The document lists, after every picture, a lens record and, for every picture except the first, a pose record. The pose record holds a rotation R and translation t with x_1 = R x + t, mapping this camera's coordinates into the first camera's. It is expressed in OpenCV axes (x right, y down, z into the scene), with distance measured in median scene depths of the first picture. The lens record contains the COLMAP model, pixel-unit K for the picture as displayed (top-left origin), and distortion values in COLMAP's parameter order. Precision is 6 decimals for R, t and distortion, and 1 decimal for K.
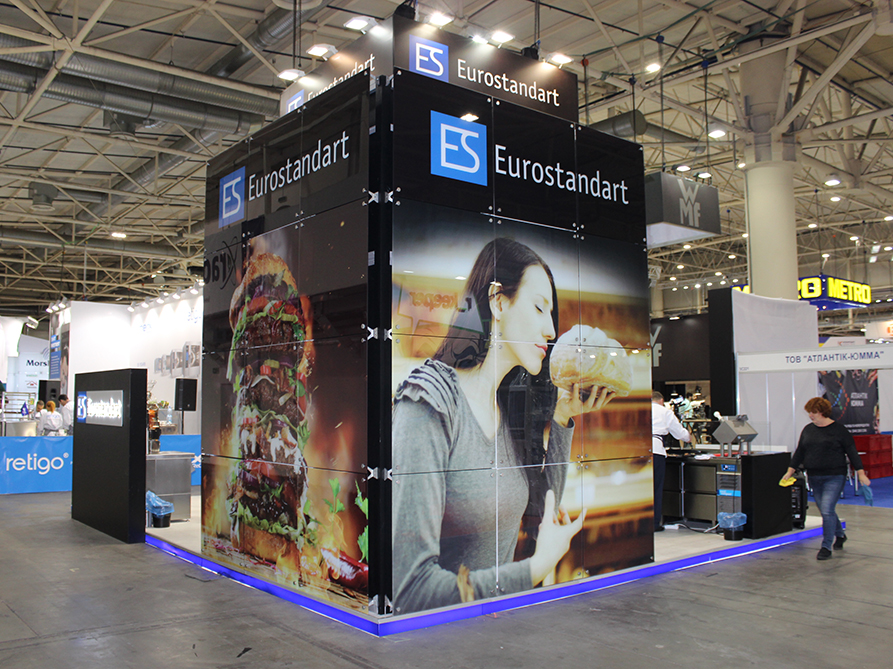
lens RADIAL K [[822.1, 0, 444.1], [0, 822.1, 337.5], [0, 0, 1]] dist [-0.077905, 0.000000]
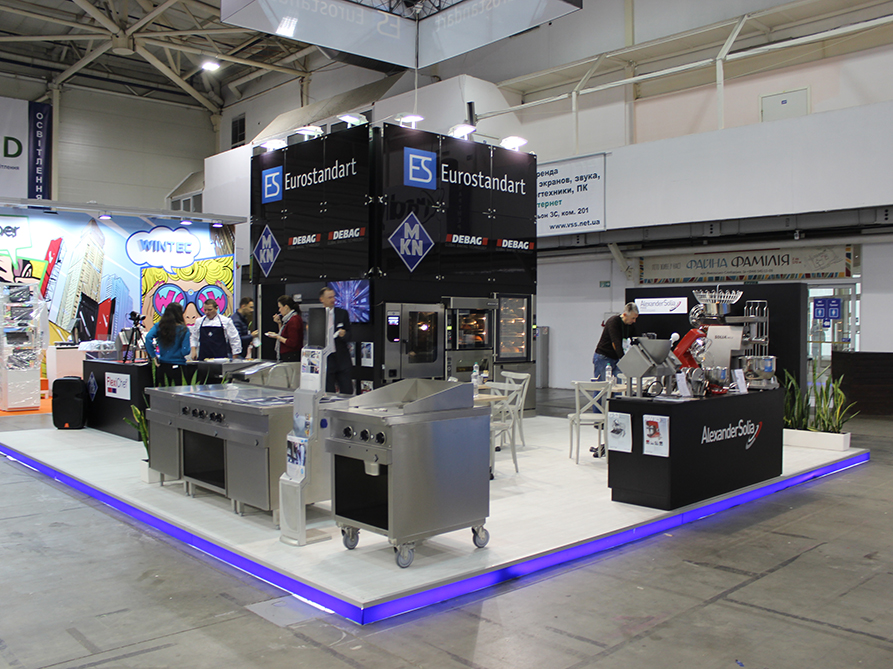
lens RADIAL K [[822.1, 0, 439.4], [0, 822.1, 330.0], [0, 0, 1]] dist [-0.077905, 0.000000]
pose [[0.997987, 0.008518, 0.062842, -0.042160], [-0.014475, 0.995376, 0.094958, -0.055289], [-0.061743, -0.095676, 0.993496, -0.658850]]
